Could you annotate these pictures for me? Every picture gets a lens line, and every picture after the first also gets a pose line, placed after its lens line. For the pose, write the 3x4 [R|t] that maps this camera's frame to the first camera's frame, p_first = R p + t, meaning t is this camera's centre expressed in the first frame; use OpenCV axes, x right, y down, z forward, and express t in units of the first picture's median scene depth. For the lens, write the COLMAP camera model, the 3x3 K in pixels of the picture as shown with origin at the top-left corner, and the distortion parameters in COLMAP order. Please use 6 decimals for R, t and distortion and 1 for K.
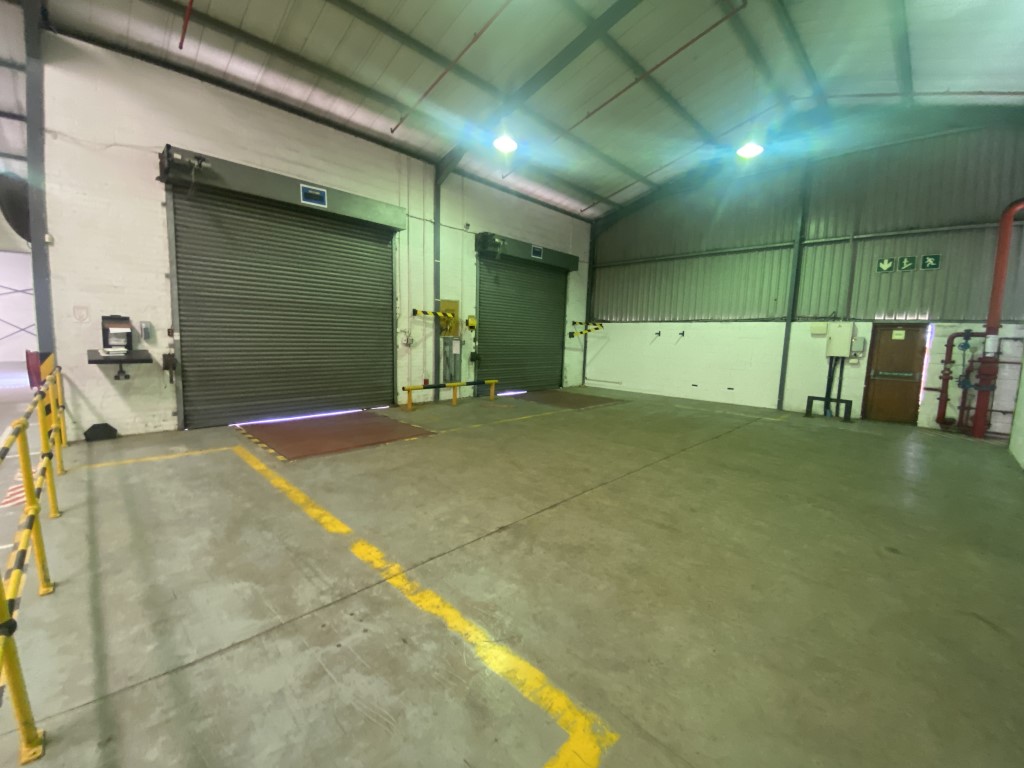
lens RADIAL K [[415.1, 0, 512.0], [0, 415.1, 384.0], [0, 0, 1]] dist [0.000303, -0.012075]
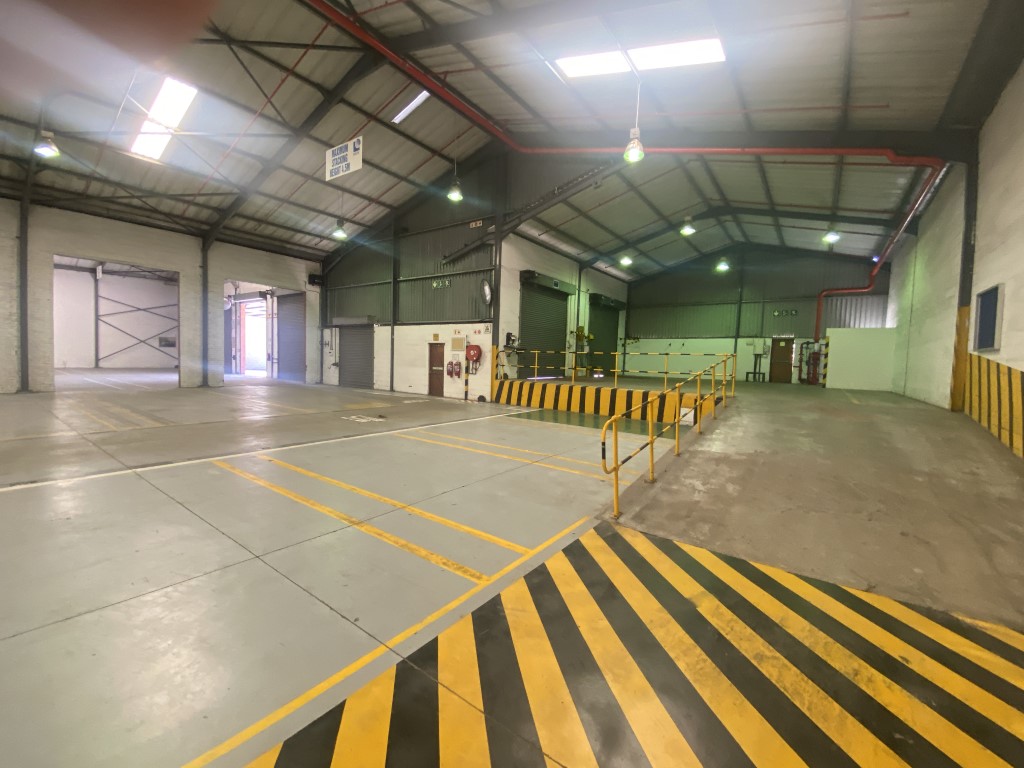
lens RADIAL K [[415.1, 0, 512.0], [0, 415.1, 384.0], [0, 0, 1]] dist [0.000303, -0.012075]
pose [[0.990977, -0.007394, 0.133830, -0.838518], [0.013468, 0.998917, -0.044543, 0.180699], [-0.133356, 0.045944, 0.990003, -1.041742]]
